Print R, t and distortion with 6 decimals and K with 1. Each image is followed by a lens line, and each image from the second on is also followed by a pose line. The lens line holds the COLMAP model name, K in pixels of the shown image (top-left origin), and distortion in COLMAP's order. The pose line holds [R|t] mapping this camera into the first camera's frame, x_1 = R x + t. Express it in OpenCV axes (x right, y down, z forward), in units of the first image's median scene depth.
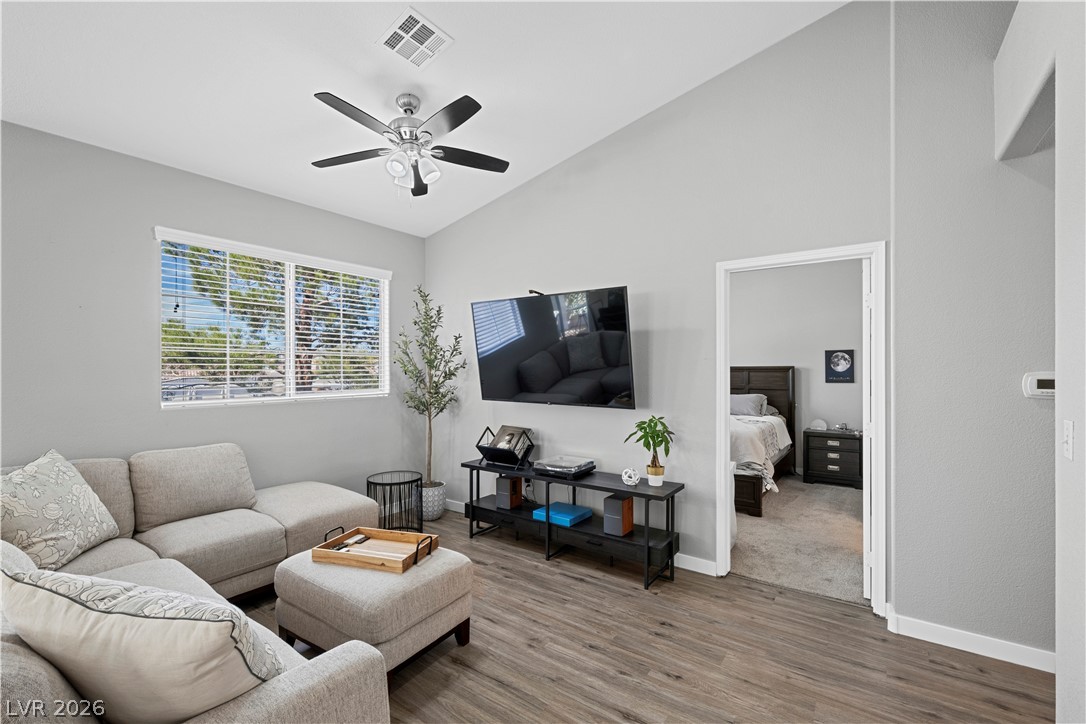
lens RADIAL K [[479.8, 0, 542.4], [0, 479.8, 369.5], [0, 0, 1]] dist [-0.001888, -0.000191]
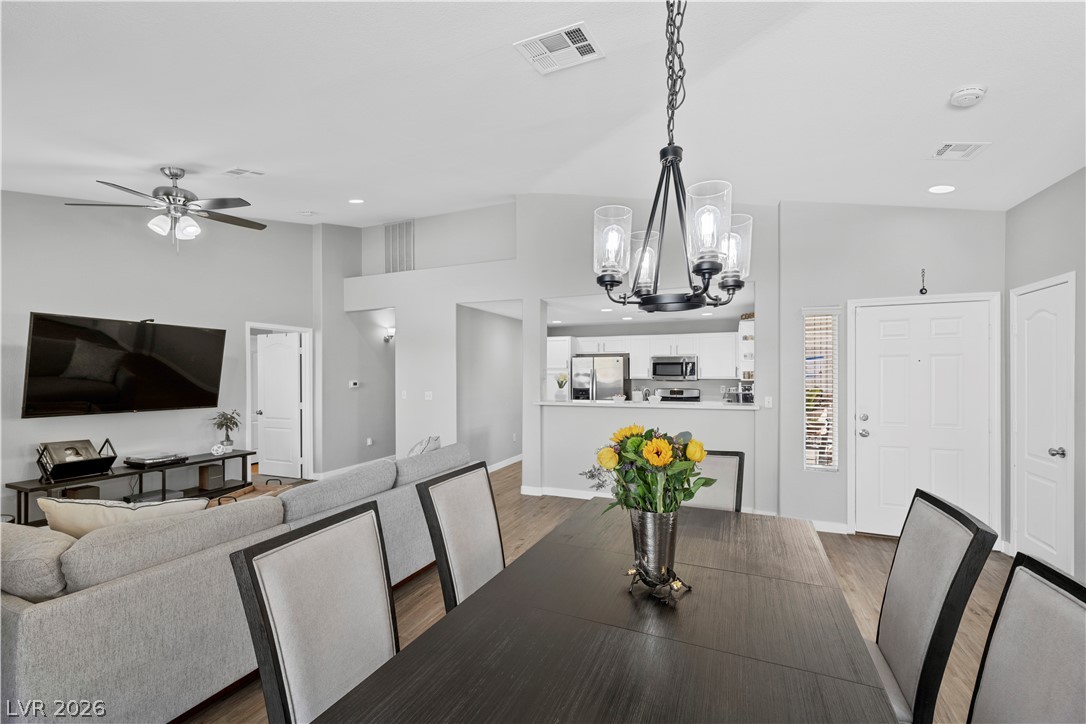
lens RADIAL K [[452.7, 0, 537.6], [0, 452.7, 373.8], [0, 0, 1]] dist [-0.001815, -0.000741]
pose [[-0.224518, 0.001139, 0.974469, -1.340069], [0.005608, 0.999984, 0.000123, -0.018782], [-0.974454, 0.005492, -0.224521, 0.277802]]
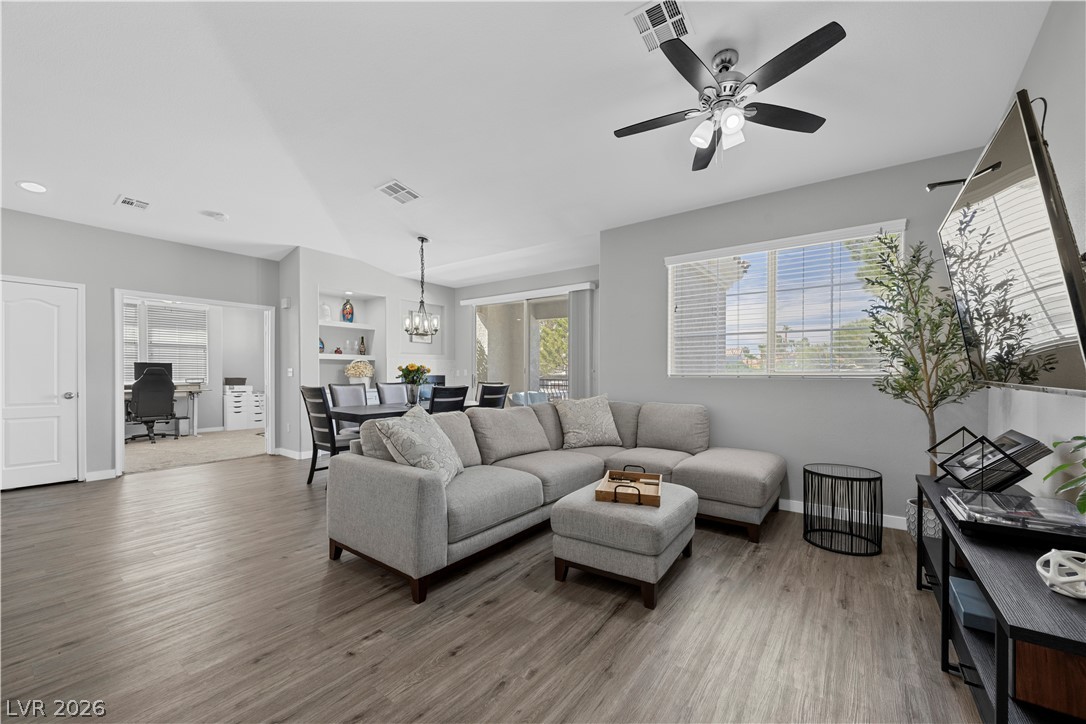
lens RADIAL K [[429.4, 0, 541.1], [0, 429.4, 375.3], [0, 0, 1]] dist [-0.001844, -0.000167]
pose [[0.001225, 0.009159, -0.999957, 0.480013], [-0.003804, 0.999951, 0.009154, 0.057714], [0.999992, 0.003792, 0.001260, 0.516461]]
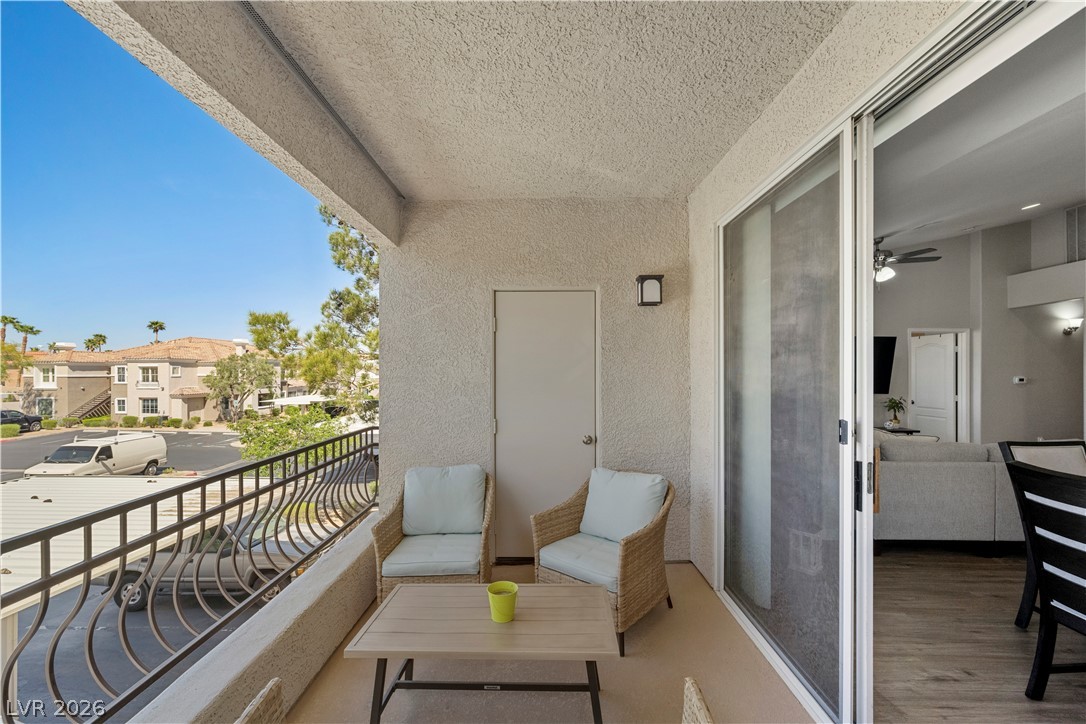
lens RADIAL K [[447.4, 0, 544.7], [0, 447.4, 370.1], [0, 0, 1]] dist [0.000959, 0.000355]
pose [[0.808034, 0.003954, 0.589122, -1.999264], [-0.000670, 0.999983, -0.005793, -0.009786], [-0.589135, 0.004286, 0.808023, 0.260279]]
